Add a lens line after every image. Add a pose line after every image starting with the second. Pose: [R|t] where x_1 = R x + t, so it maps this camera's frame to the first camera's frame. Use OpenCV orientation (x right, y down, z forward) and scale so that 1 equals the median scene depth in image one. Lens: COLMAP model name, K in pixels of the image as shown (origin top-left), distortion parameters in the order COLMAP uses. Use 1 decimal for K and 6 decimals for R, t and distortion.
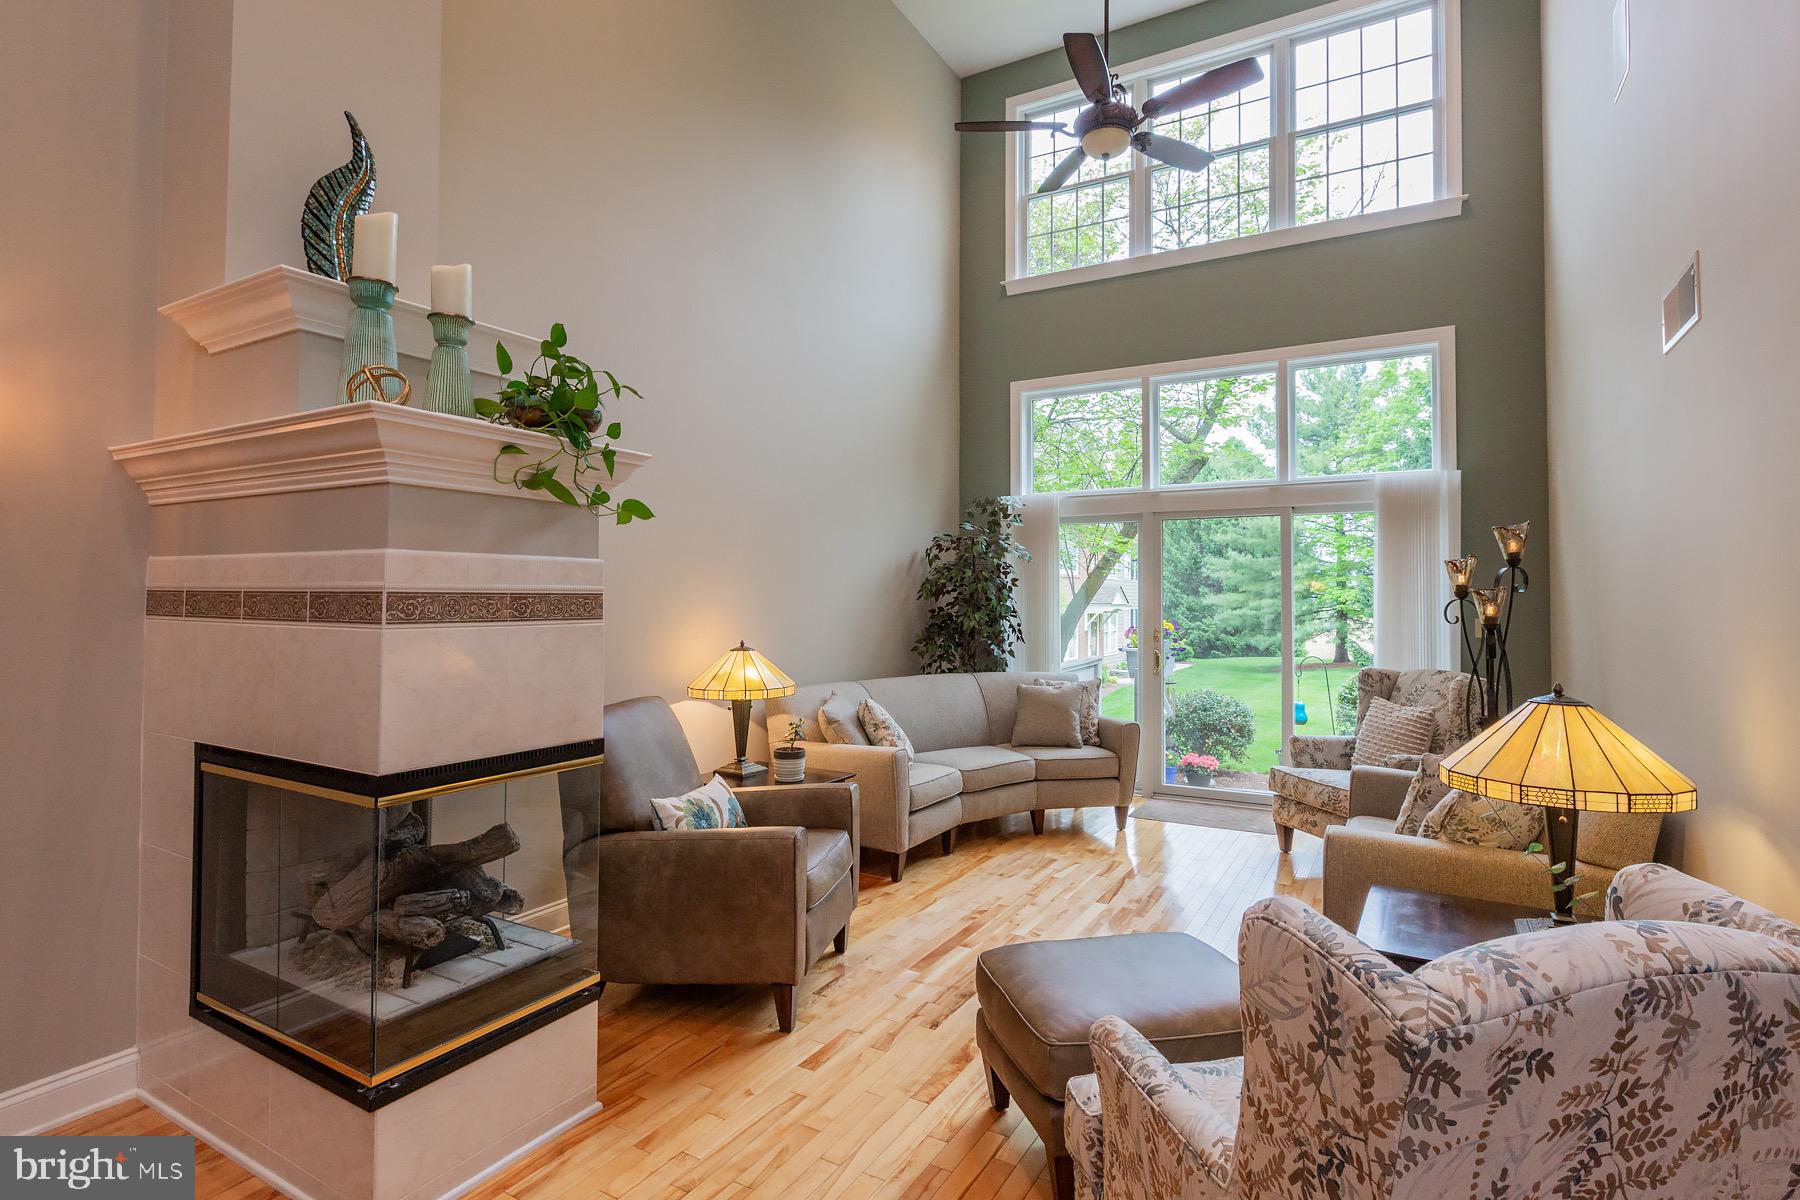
lens RADIAL K [[880.8, 0, 911.3], [0, 880.8, 578.7], [0, 0, 1]] dist [-0.001919, -0.000300]
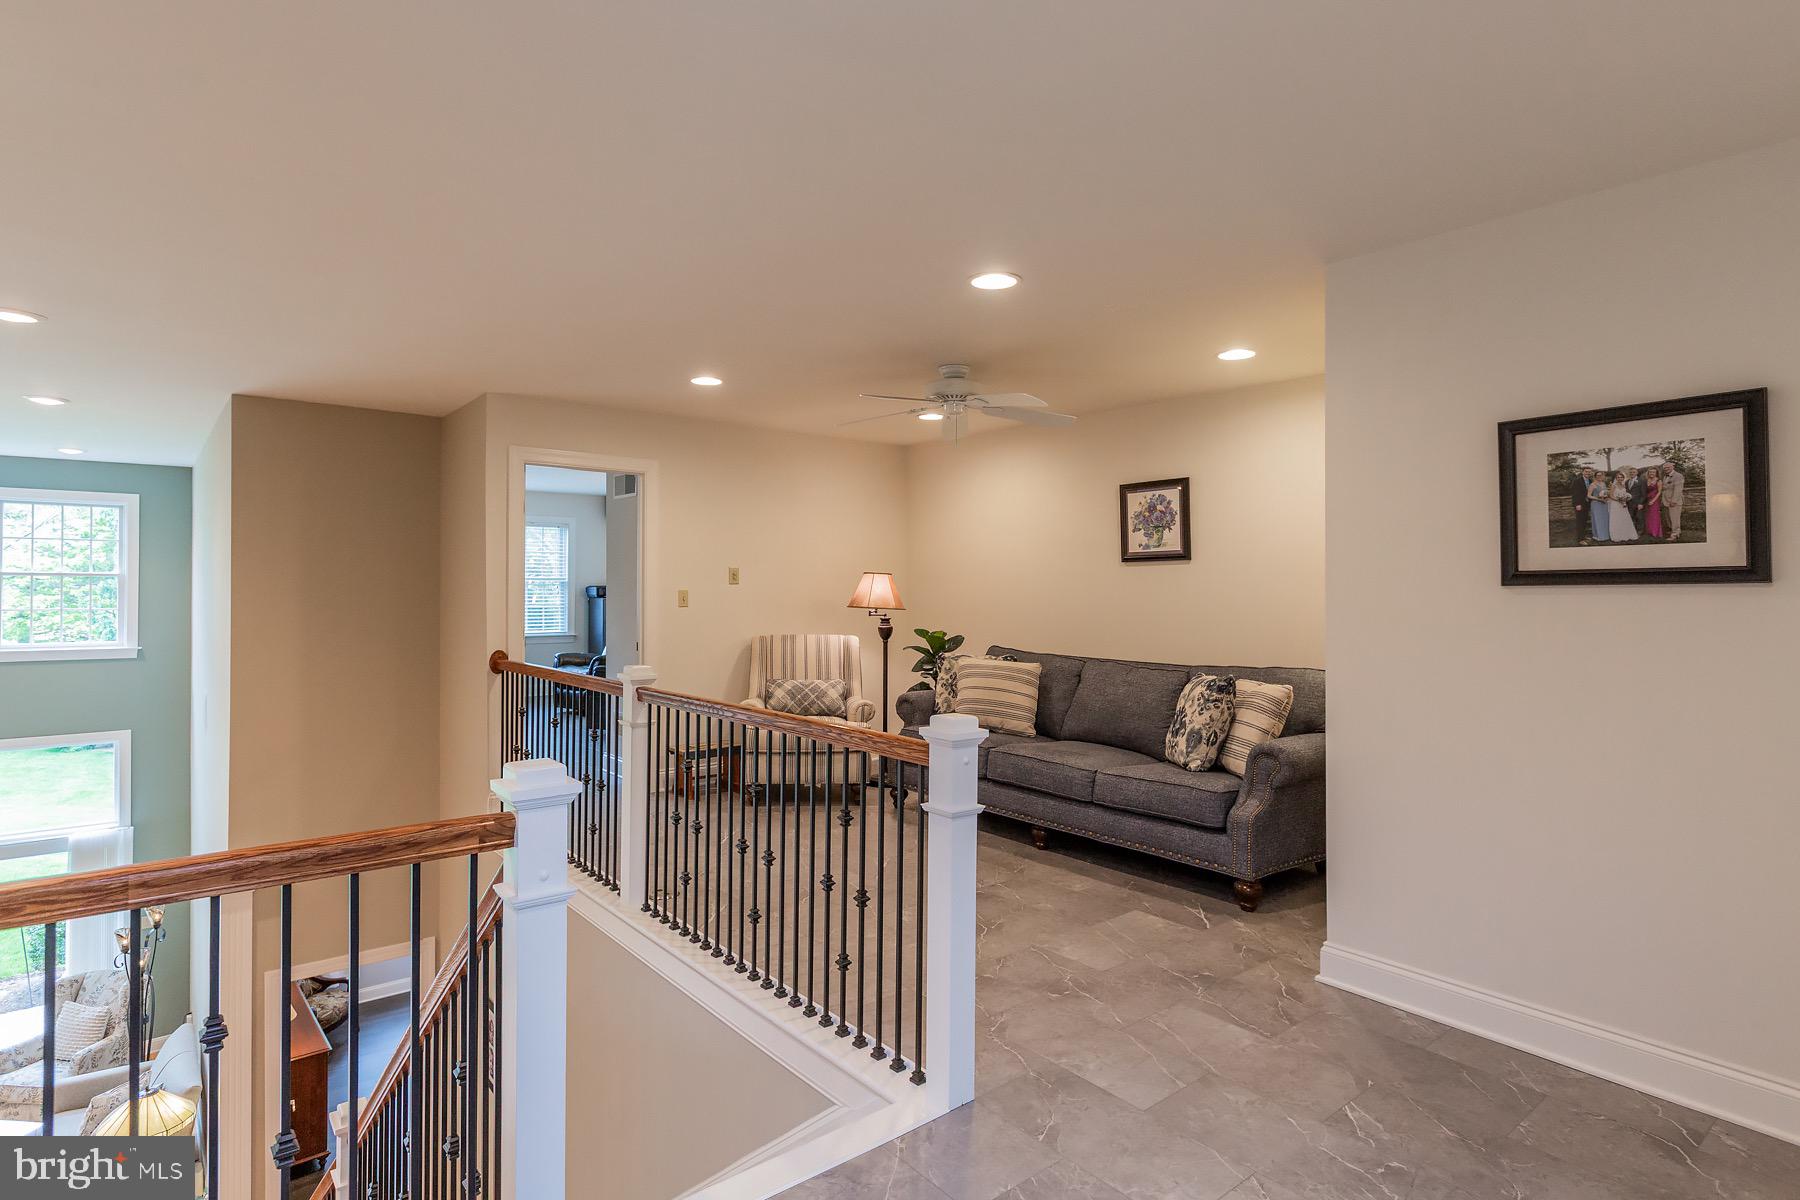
lens RADIAL K [[914.8, 0, 898.9], [0, 914.8, 585.0], [0, 0, 1]] dist [-0.004891, -0.001001]
pose [[0.343881, 0.004559, 0.939002, -0.464381], [-0.025101, 0.999675, 0.004339, -0.640965], [-0.938678, -0.025062, 0.343884, -0.888556]]
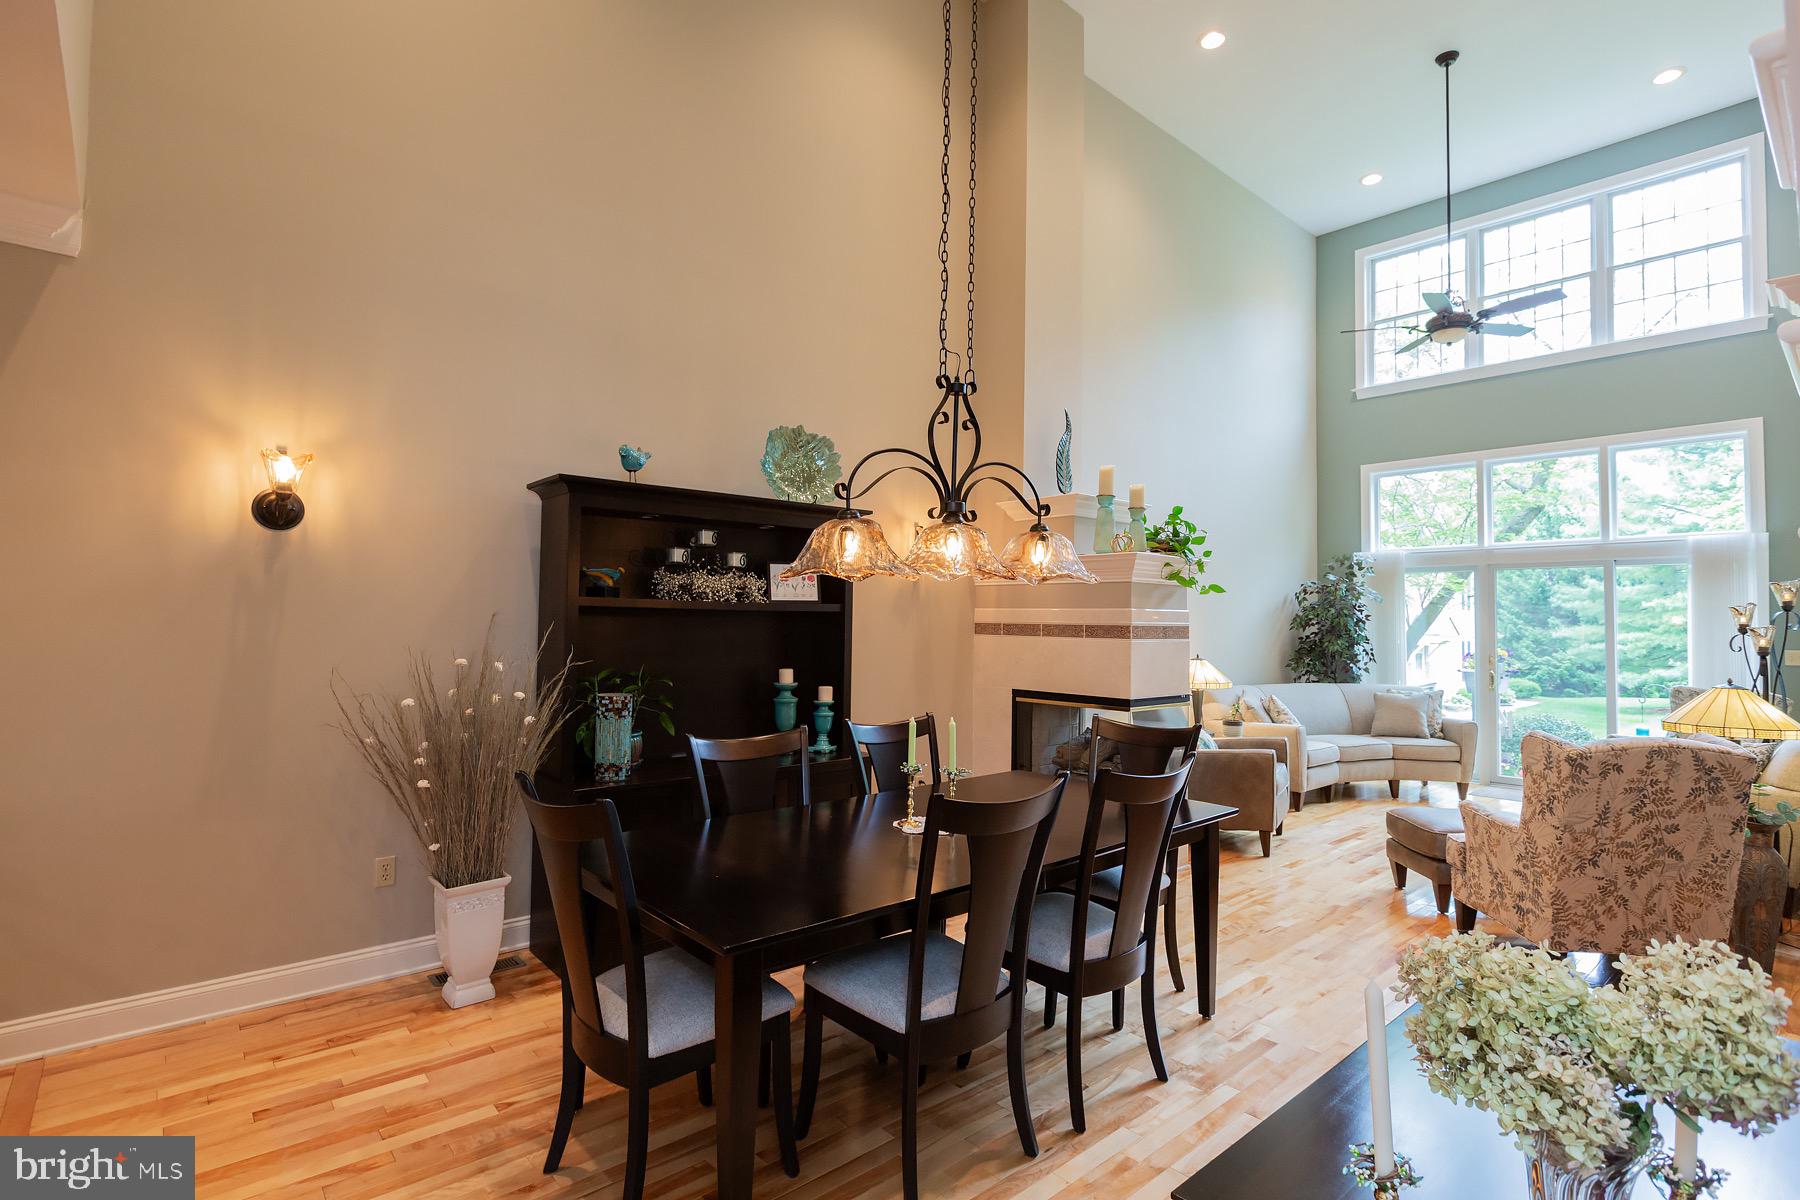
lens RADIAL K [[864.7, 0, 906.0], [0, 864.7, 587.5], [0, 0, 1]] dist [-0.002016, -0.001566]
pose [[0.947398, -0.004475, -0.320026, -0.166070], [-0.002424, 0.999773, -0.021156, -0.015855], [0.320048, 0.020819, 0.947173, -0.612663]]
